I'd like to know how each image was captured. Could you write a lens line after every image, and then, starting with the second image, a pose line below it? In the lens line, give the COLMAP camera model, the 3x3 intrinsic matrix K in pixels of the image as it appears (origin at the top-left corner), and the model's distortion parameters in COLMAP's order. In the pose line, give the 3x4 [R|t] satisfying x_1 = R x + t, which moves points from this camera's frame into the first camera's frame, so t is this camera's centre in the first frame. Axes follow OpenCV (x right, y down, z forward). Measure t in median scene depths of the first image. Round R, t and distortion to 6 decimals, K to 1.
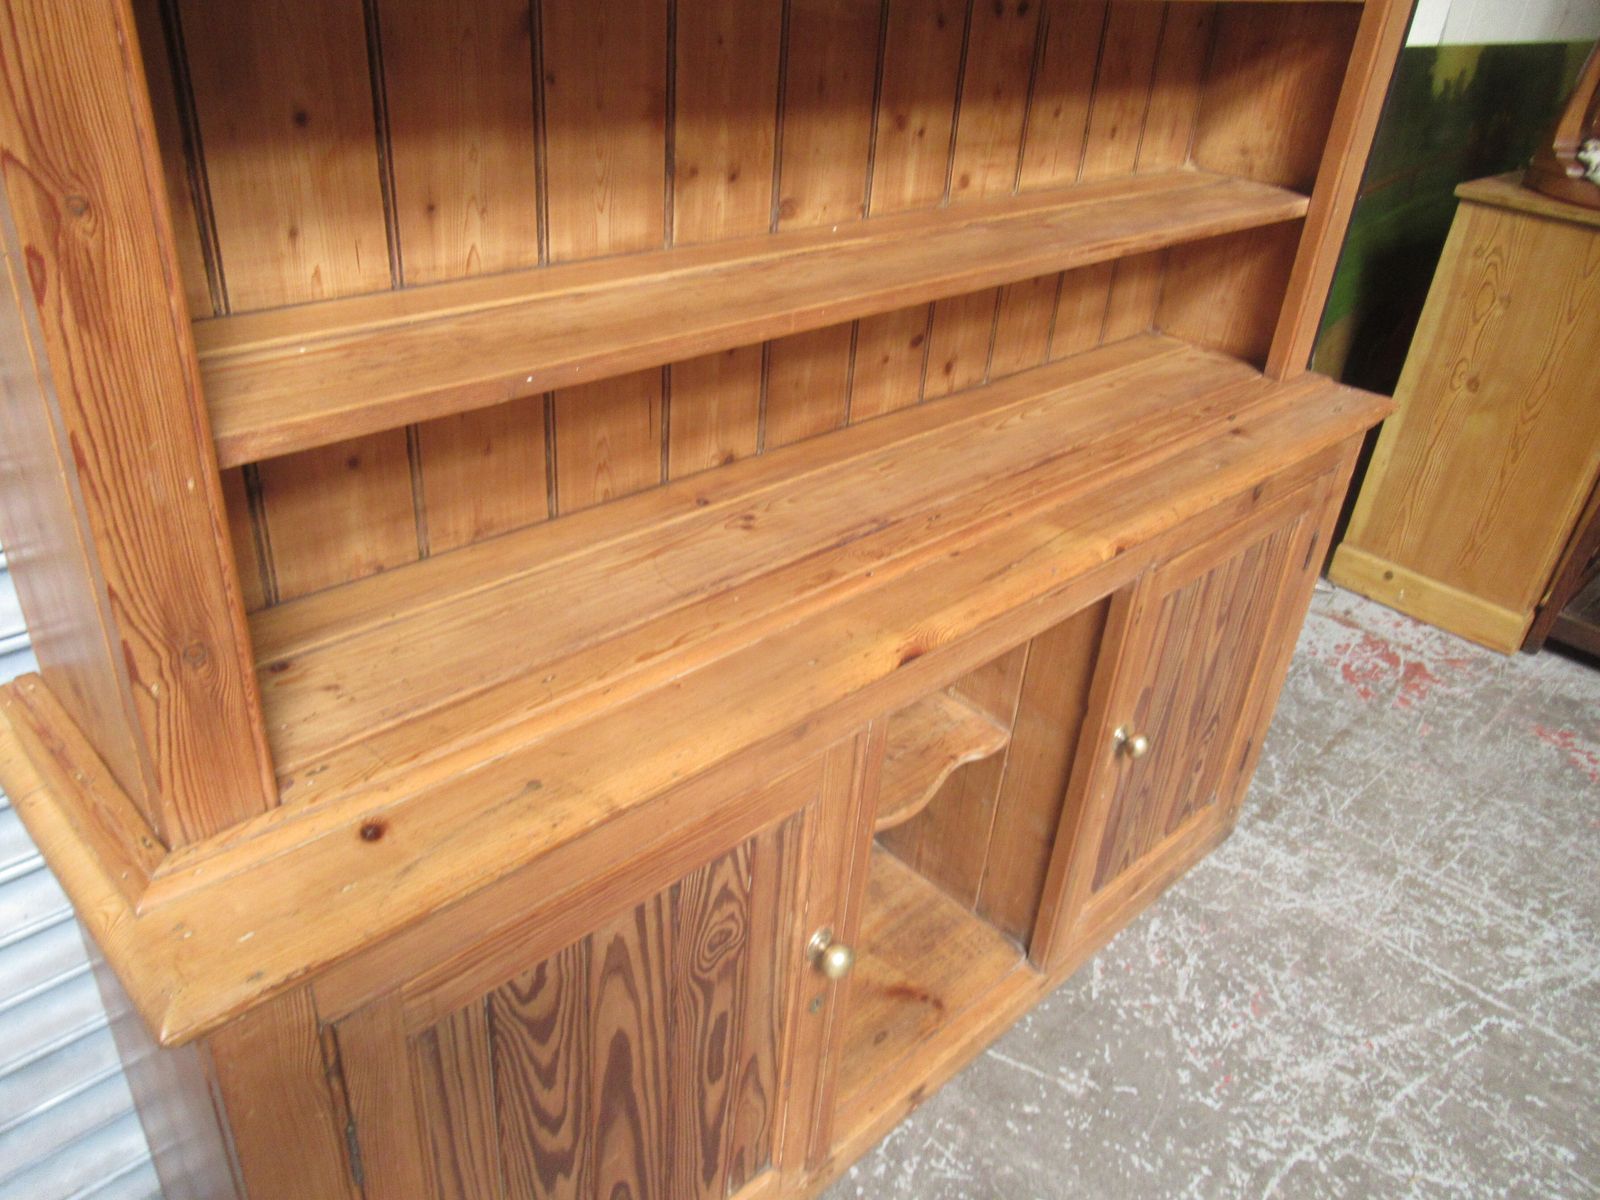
lens RADIAL K [[1182.9, 0, 786.5], [0, 1182.9, 603.0], [0, 0, 1]] dist [-0.015103, 0.006334]
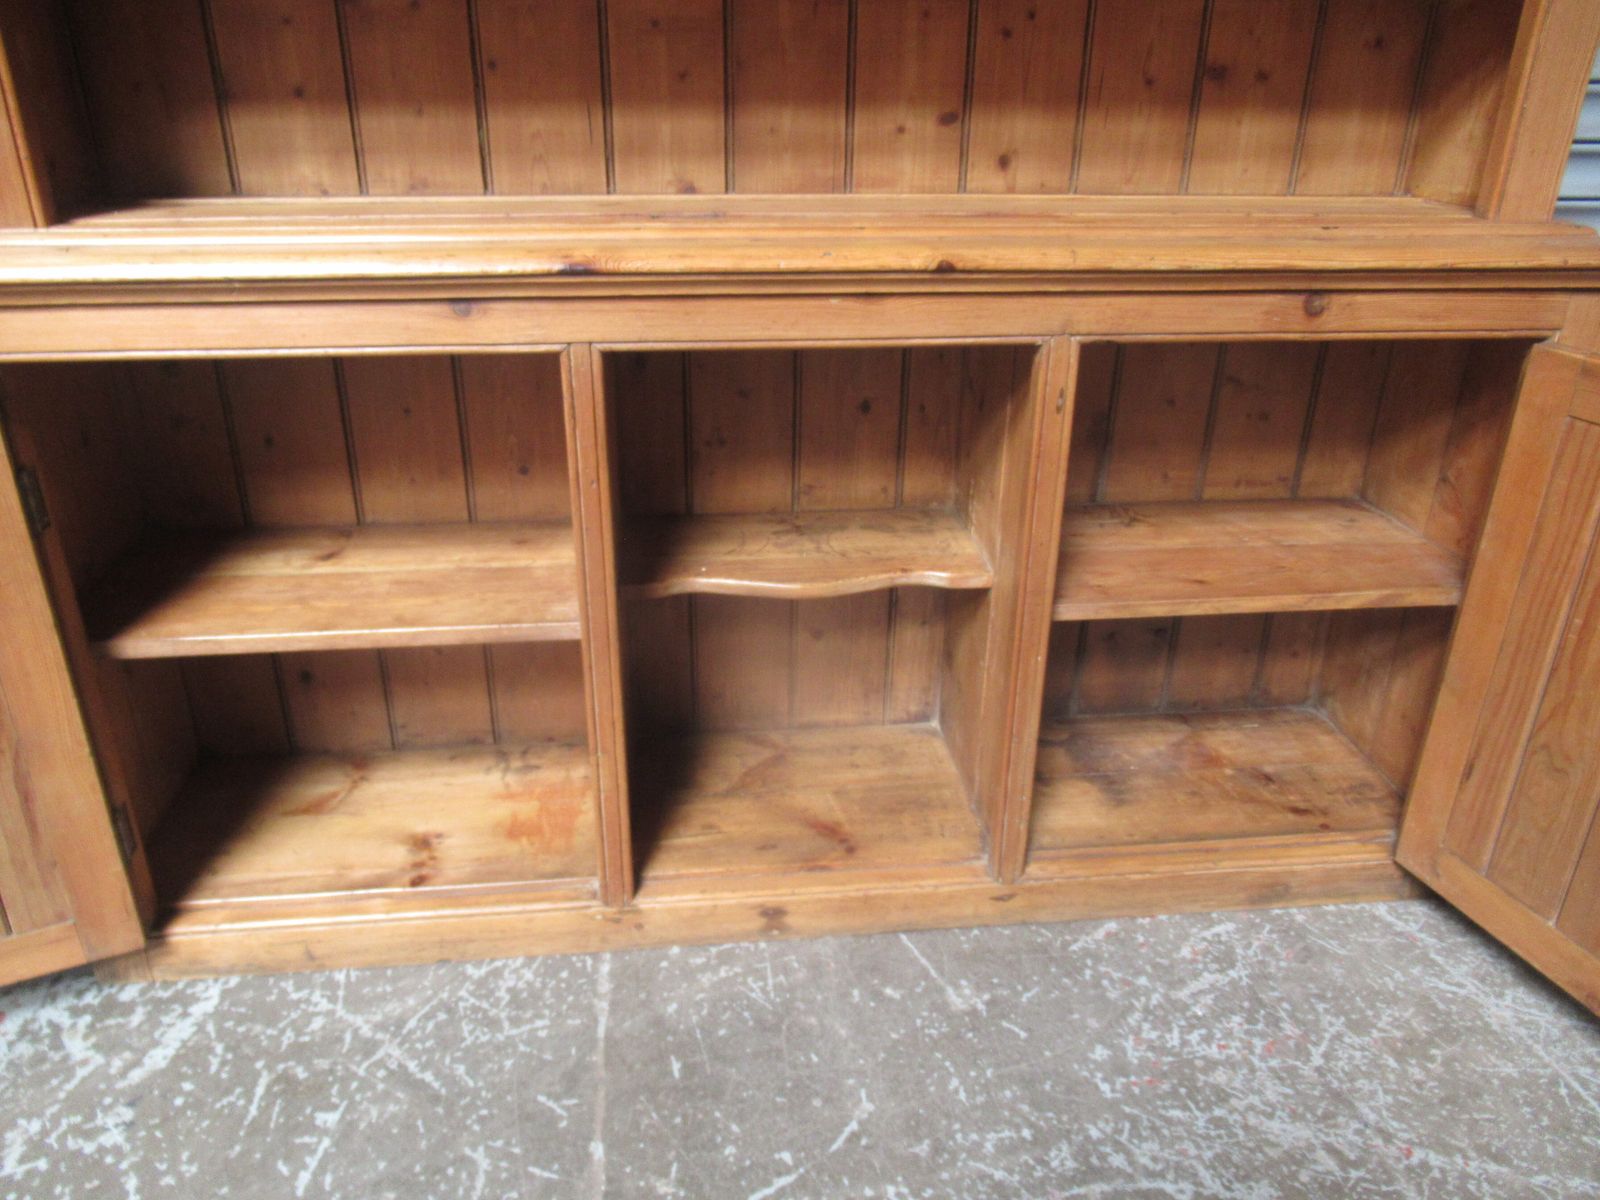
lens RADIAL K [[1197.3, 0, 796.4], [0, 1197.3, 602.0], [0, 0, 1]] dist [-0.000994, -0.004656]
pose [[0.793348, 0.201814, -0.574343, 0.611548], [-0.268186, 0.962831, -0.032127, 0.206356], [0.546512, 0.179518, 0.817984, 0.201475]]
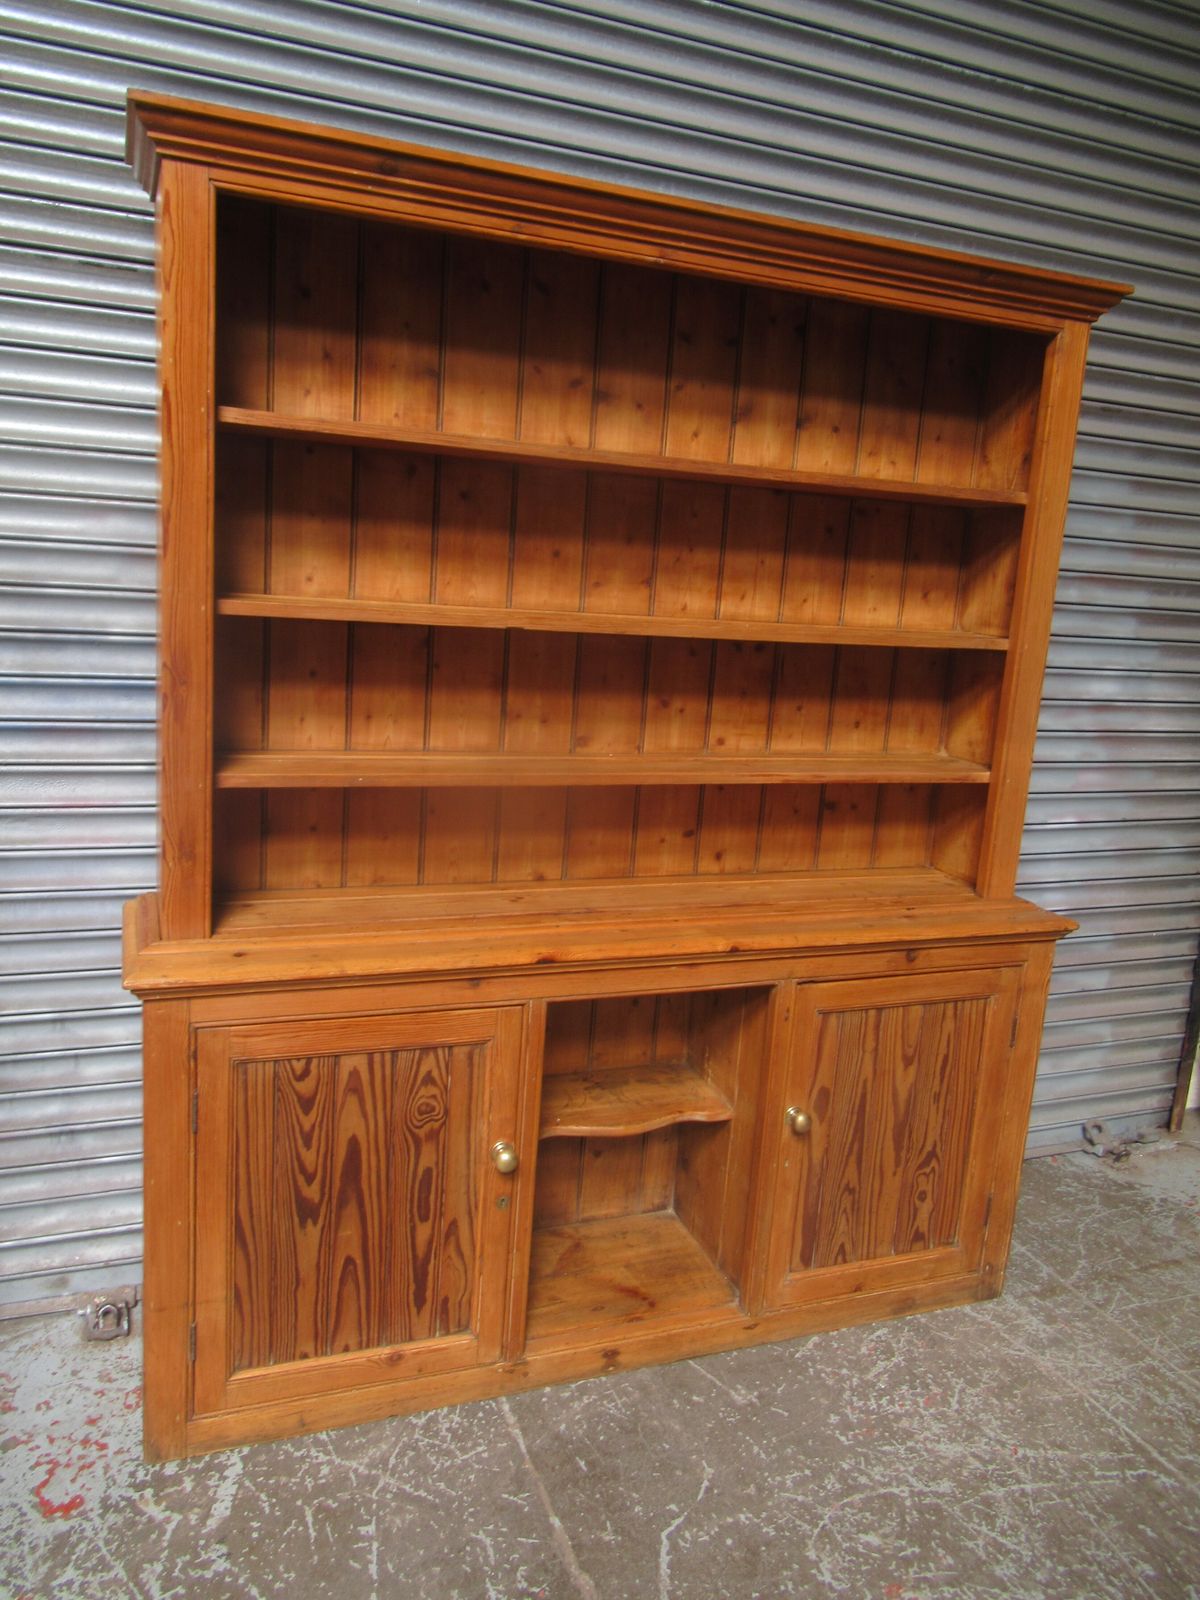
lens RADIAL K [[1186.7, 0, 594.5], [0, 1186.7, 798.0], [0, 0, 1]] dist [-0.008754, -0.000190]
pose [[0.923183, 0.071550, -0.377643, 0.565468], [-0.199011, 0.929546, -0.310384, 0.245373], [0.328829, 0.361696, 0.872380, -0.440820]]
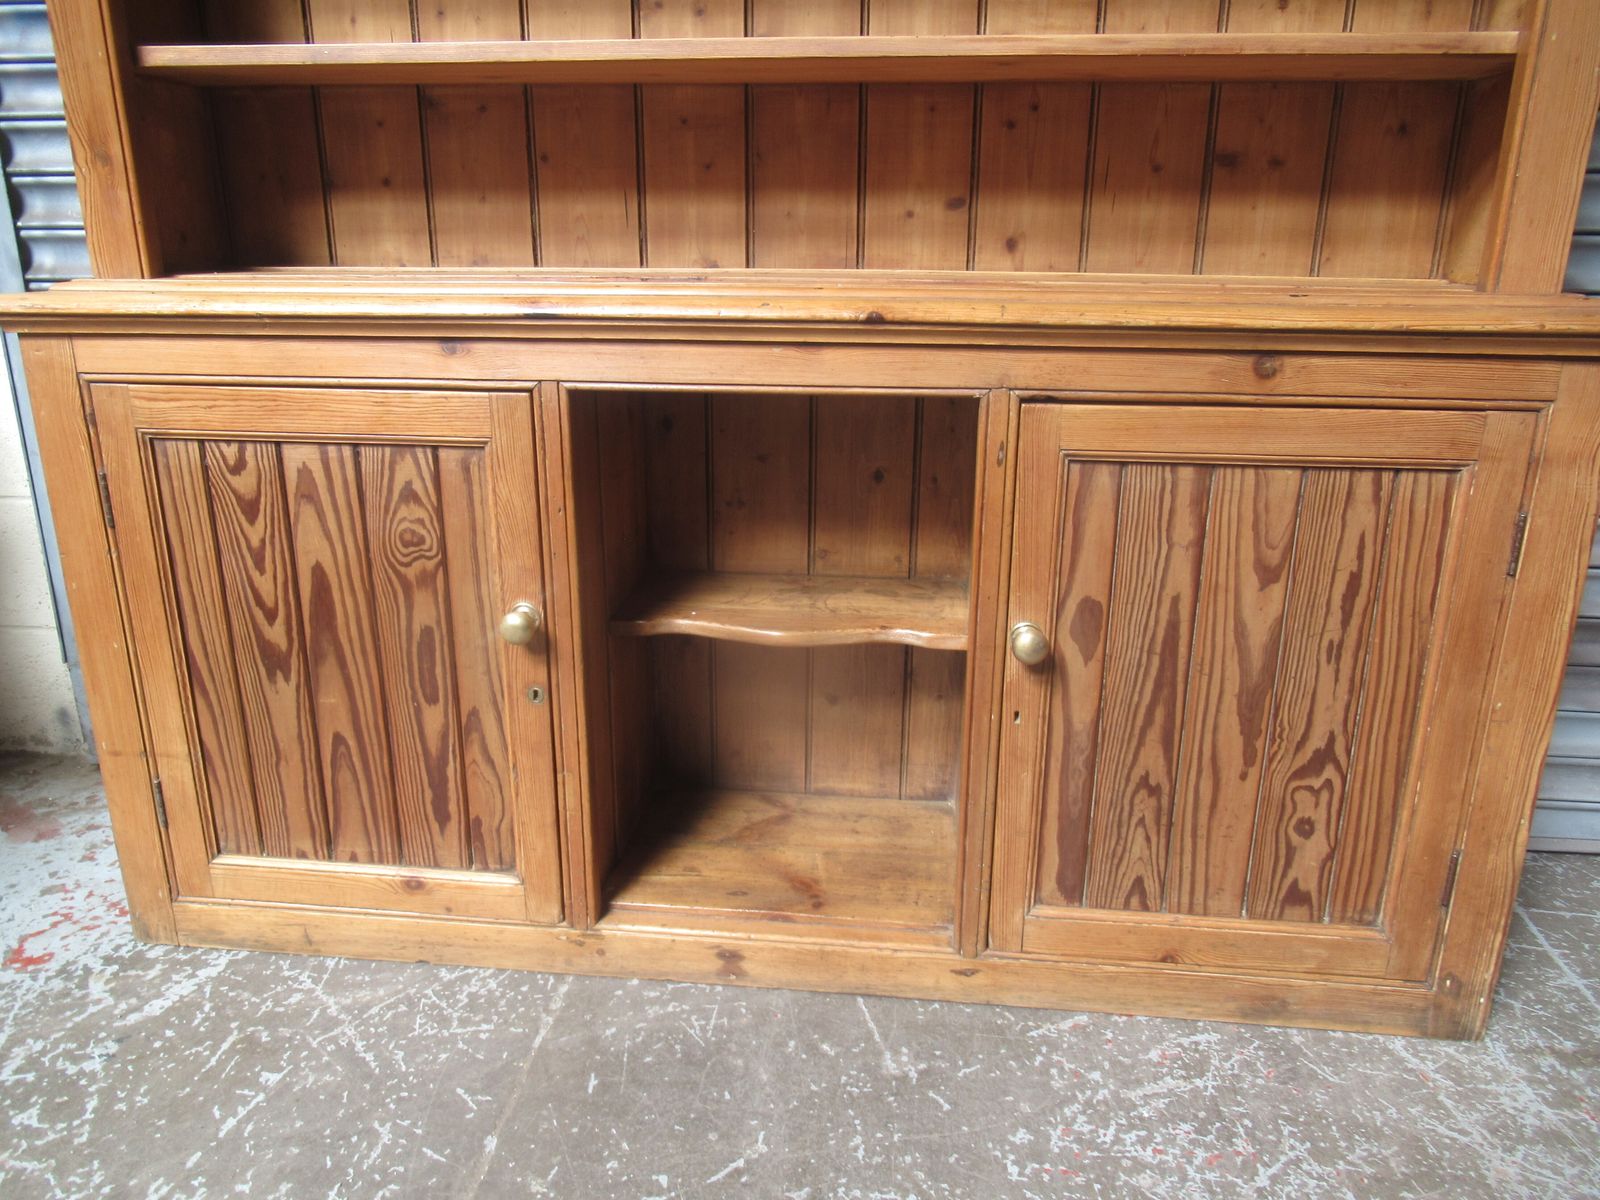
lens RADIAL K [[1200.4, 0, 799.9], [0, 1200.4, 603.0], [0, 0, 1]] dist [-0.001323, -0.006398]
pose [[0.641835, 0.175209, -0.746558, 0.801662], [-0.352417, 0.932044, -0.084241, 0.215763], [0.681065, 0.317169, 0.659965, 0.325000]]
